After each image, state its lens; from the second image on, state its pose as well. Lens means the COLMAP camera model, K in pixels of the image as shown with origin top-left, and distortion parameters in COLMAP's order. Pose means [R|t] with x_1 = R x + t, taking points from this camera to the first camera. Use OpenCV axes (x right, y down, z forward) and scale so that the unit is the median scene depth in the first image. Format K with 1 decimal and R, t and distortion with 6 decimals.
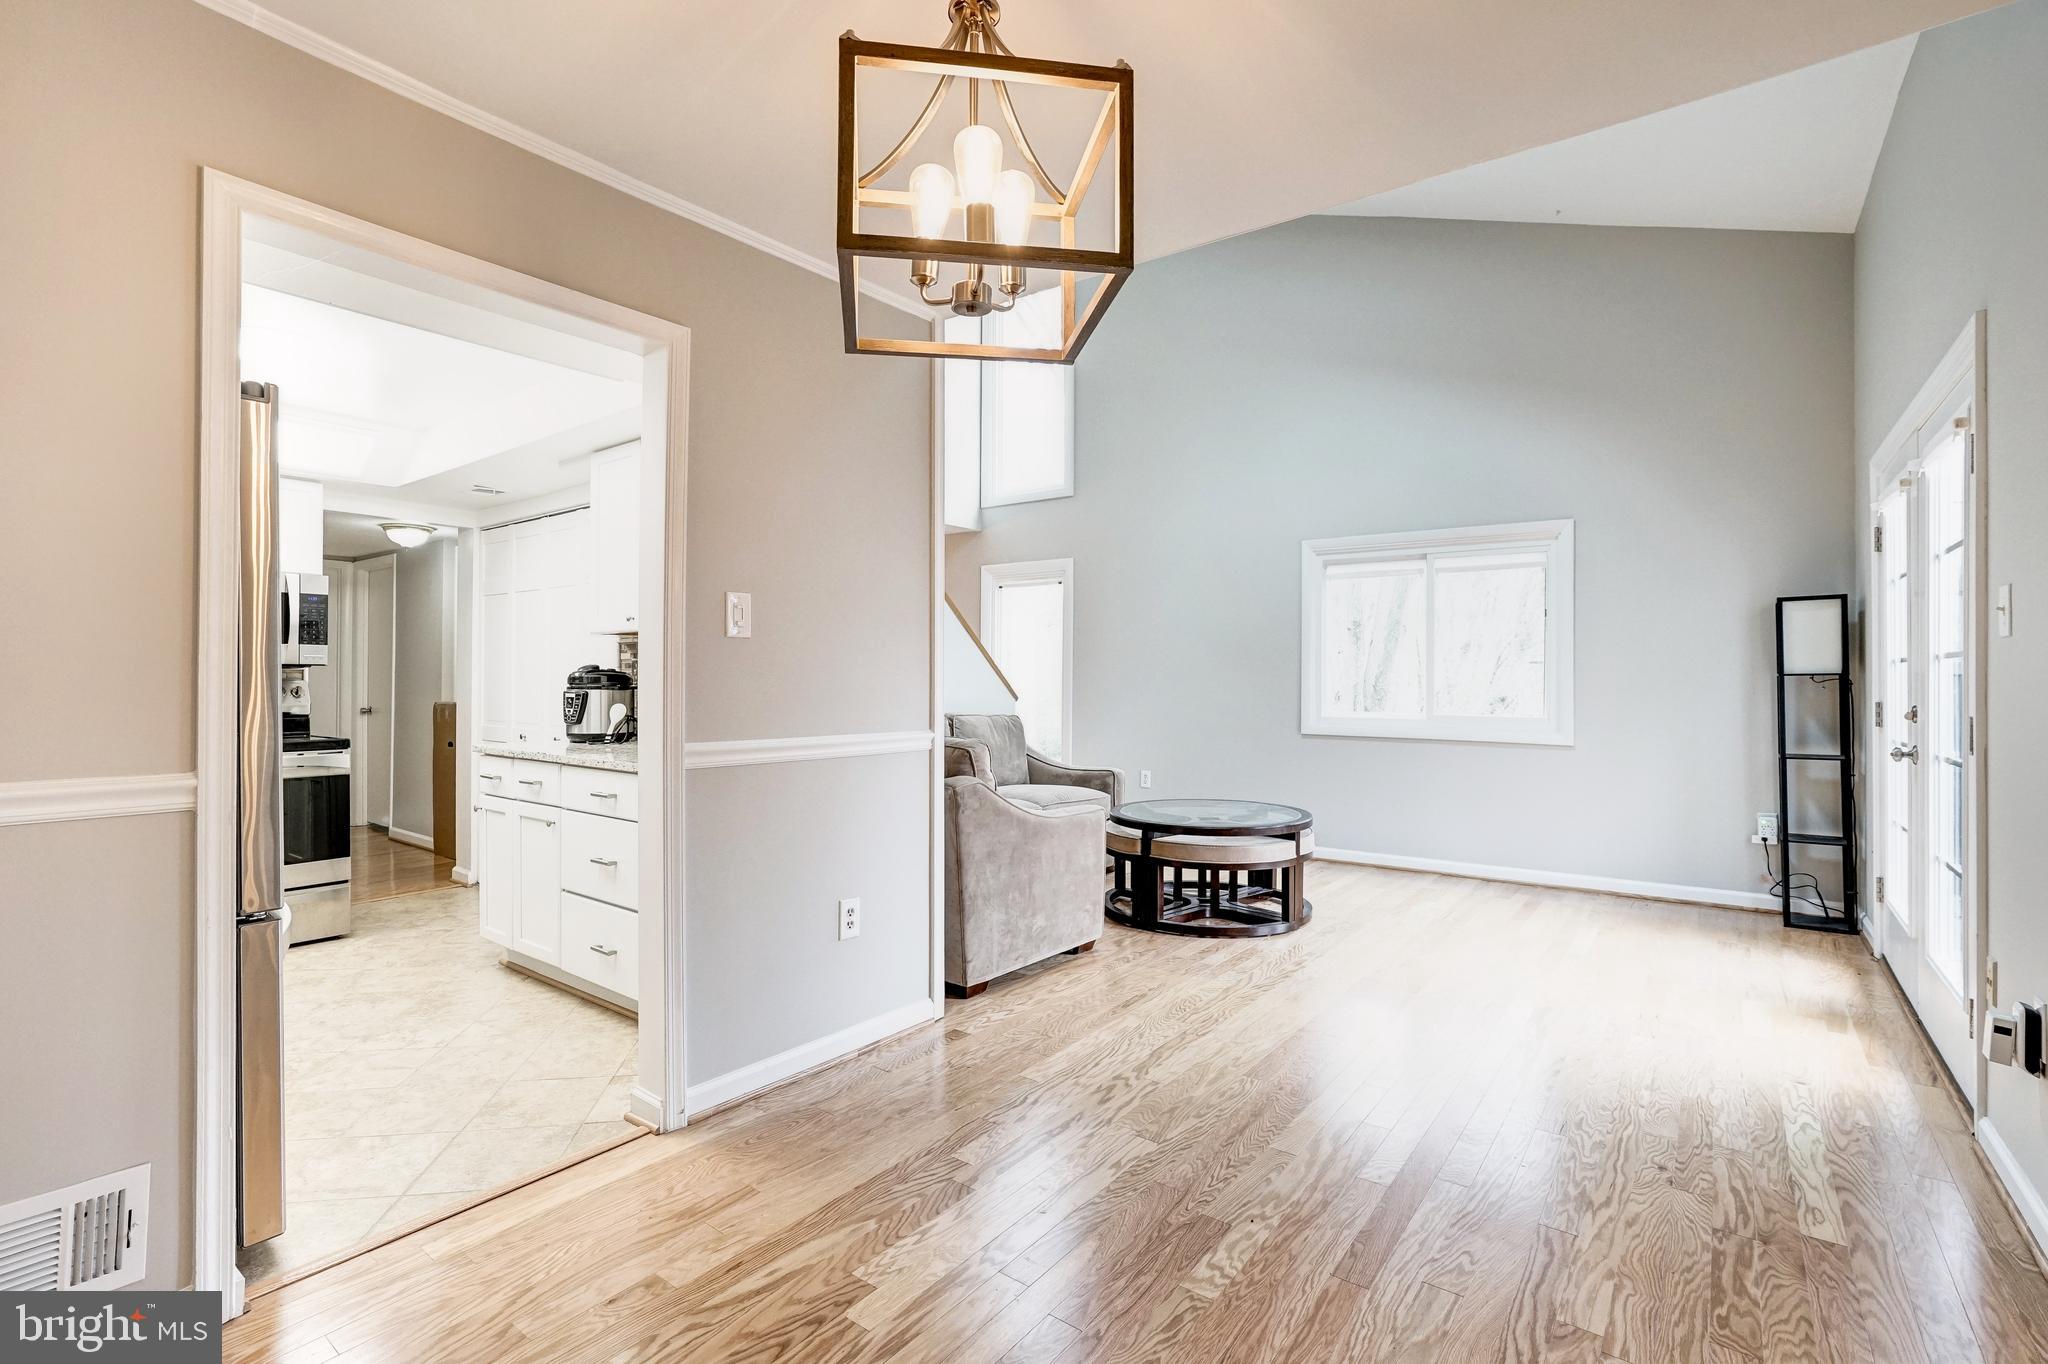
lens RADIAL K [[937.3, 0, 1031.2], [0, 937.3, 678.2], [0, 0, 1]] dist [-0.028510, 0.014151]
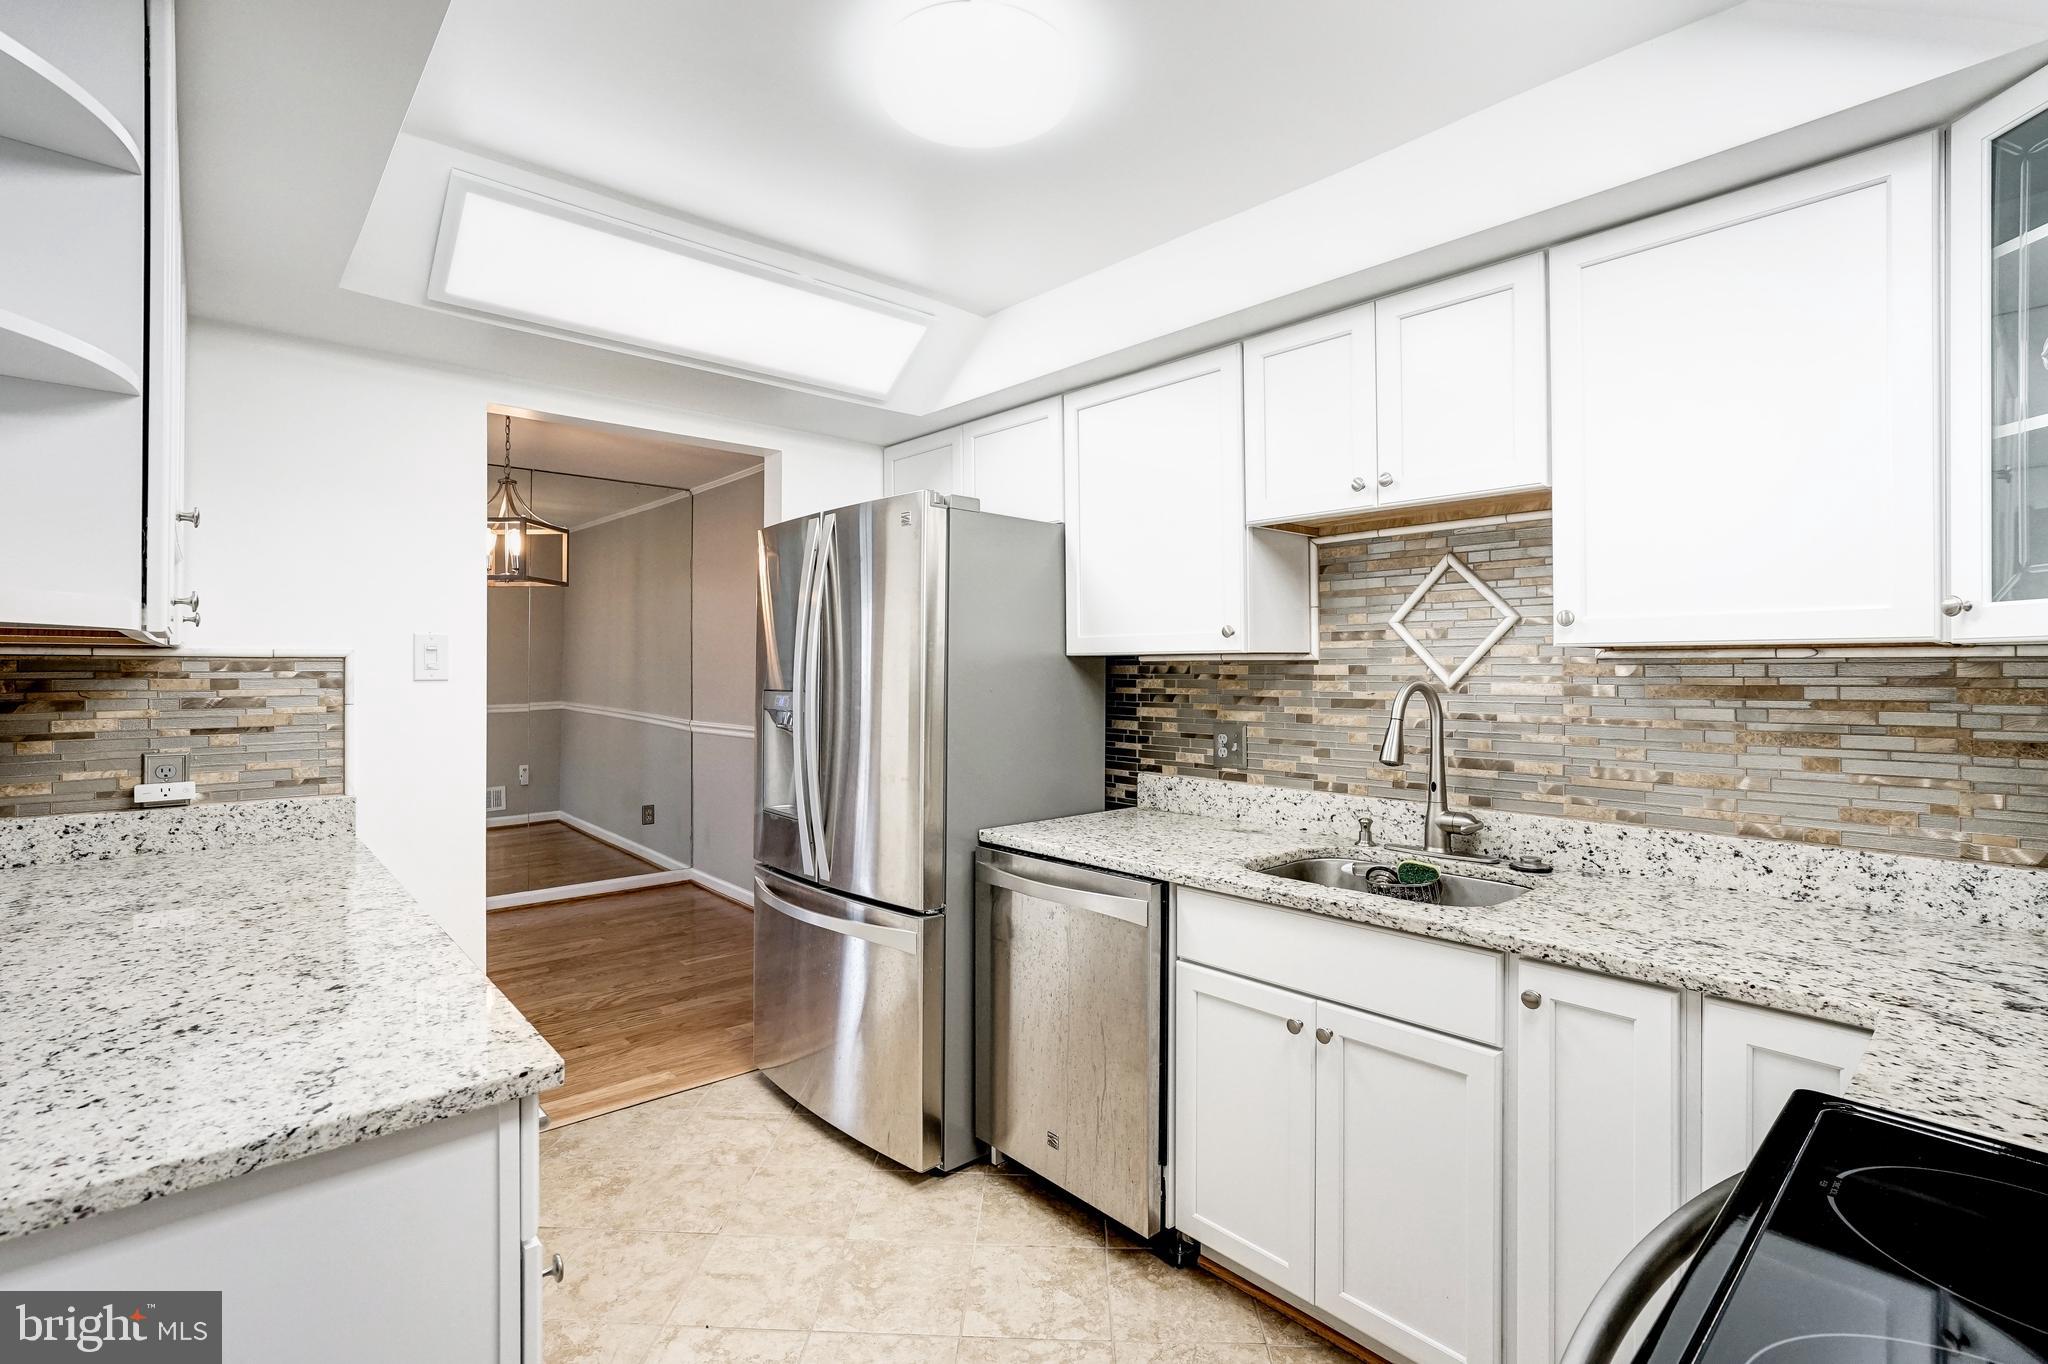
lens RADIAL K [[937.3, 0, 1024.0], [0, 937.3, 665.9], [0, 0, 1]] dist [-0.028510, 0.014151]
pose [[-0.981177, -0.004334, 0.193062, -0.661763], [-0.005594, 0.999966, -0.005983, -0.032018], [-0.193030, -0.006950, -0.981168, 1.047814]]
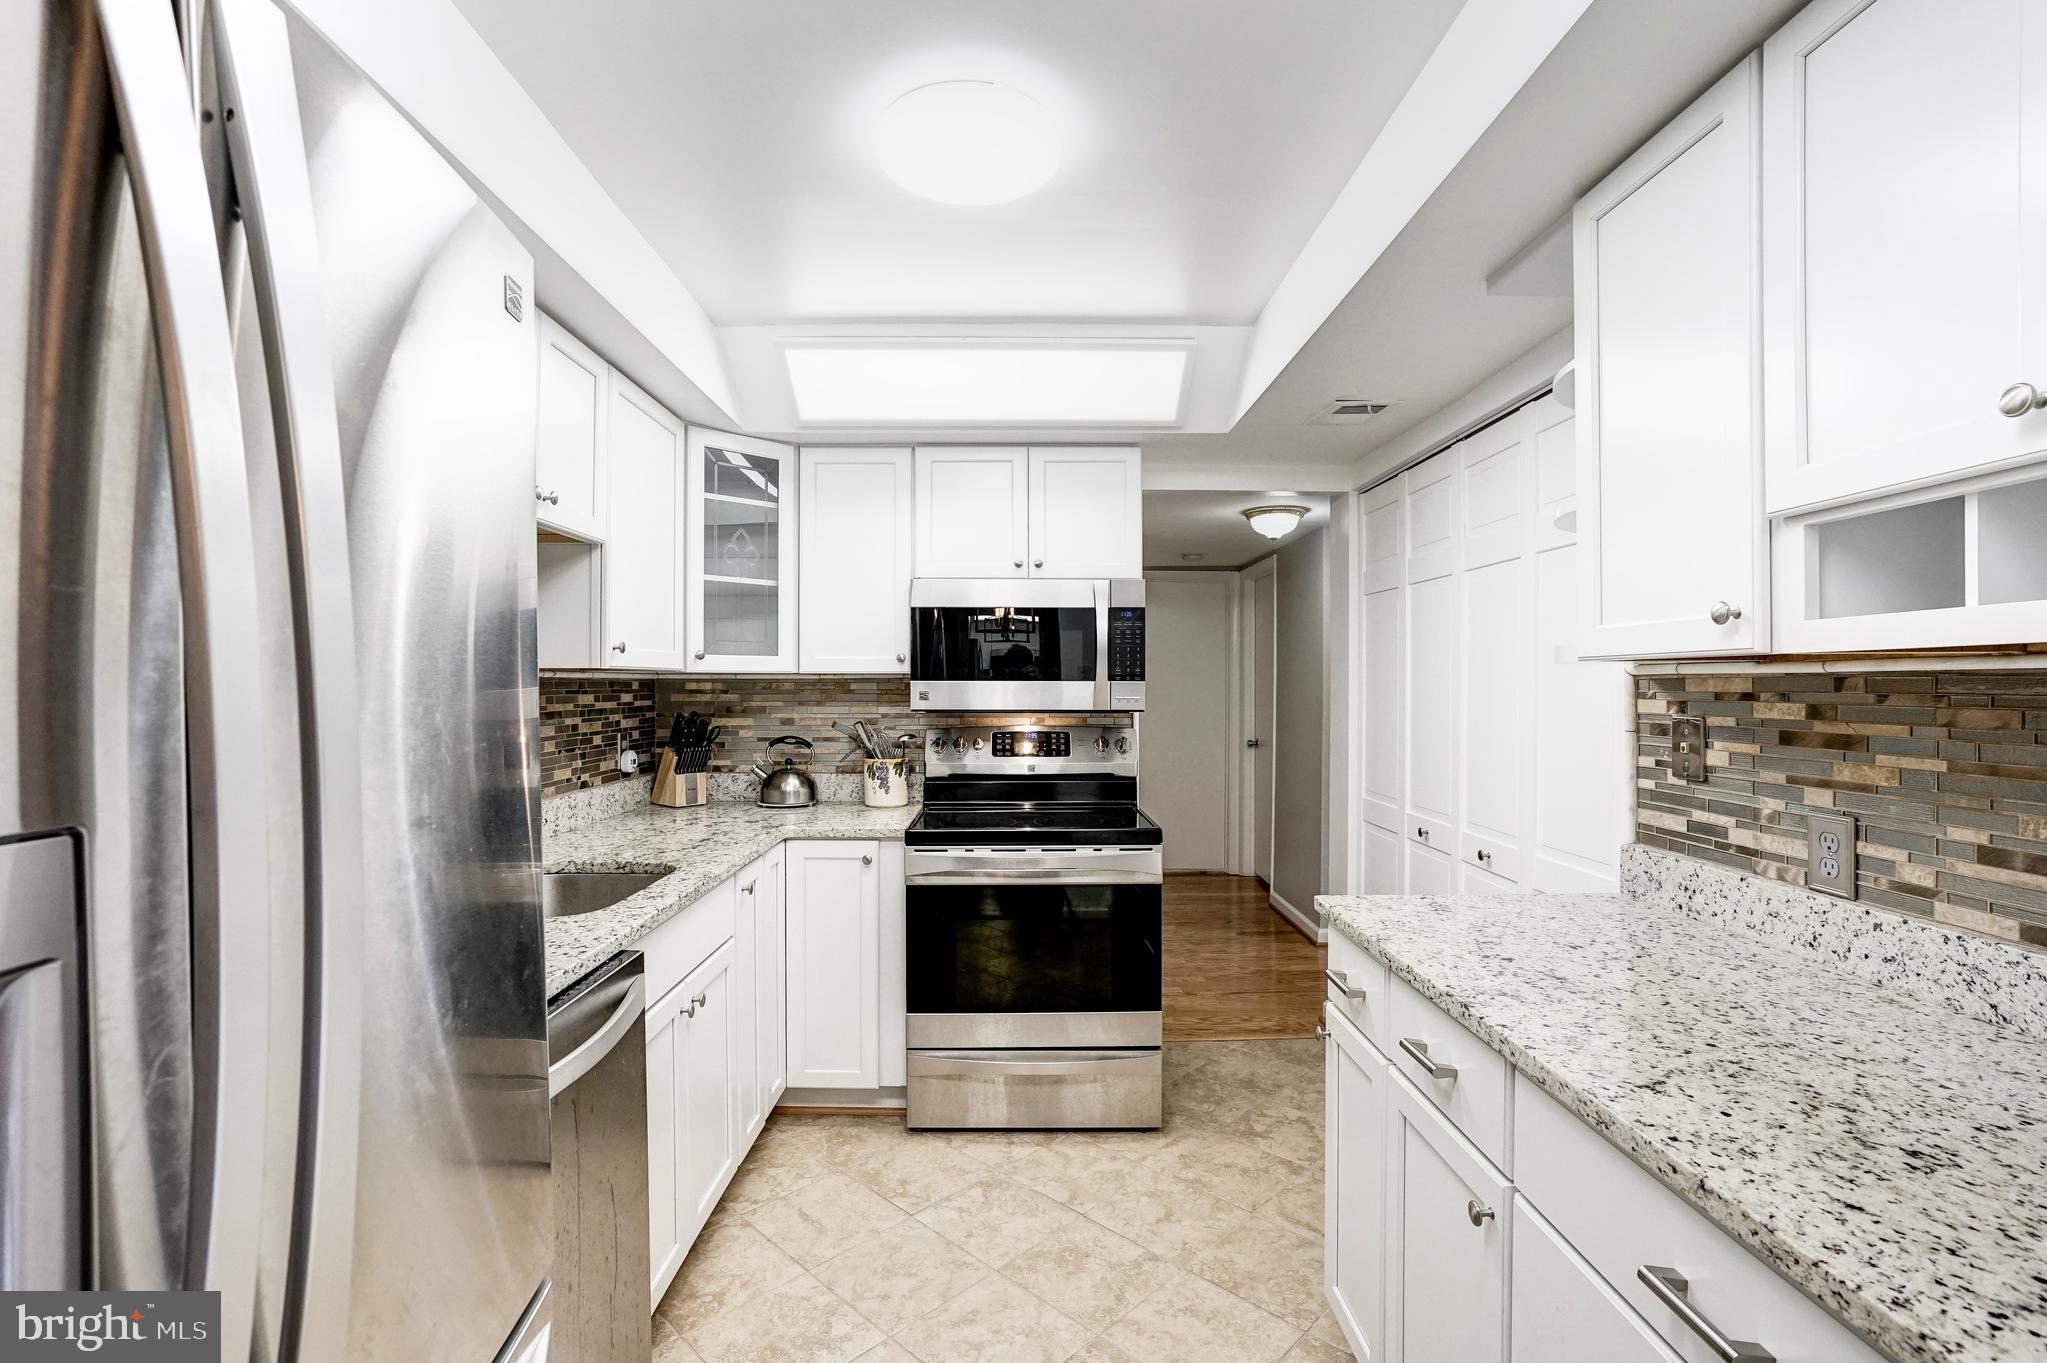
lens RADIAL K [[936.9, 0, 1020.4], [0, 936.9, 690.5], [0, 0, 1]] dist [-0.028510, 0.014151]
pose [[0.606631, 0.001799, -0.794981, -0.260409], [0.005415, 0.999965, 0.006394, -0.033092], [0.794965, -0.008183, 0.606600, 0.495537]]
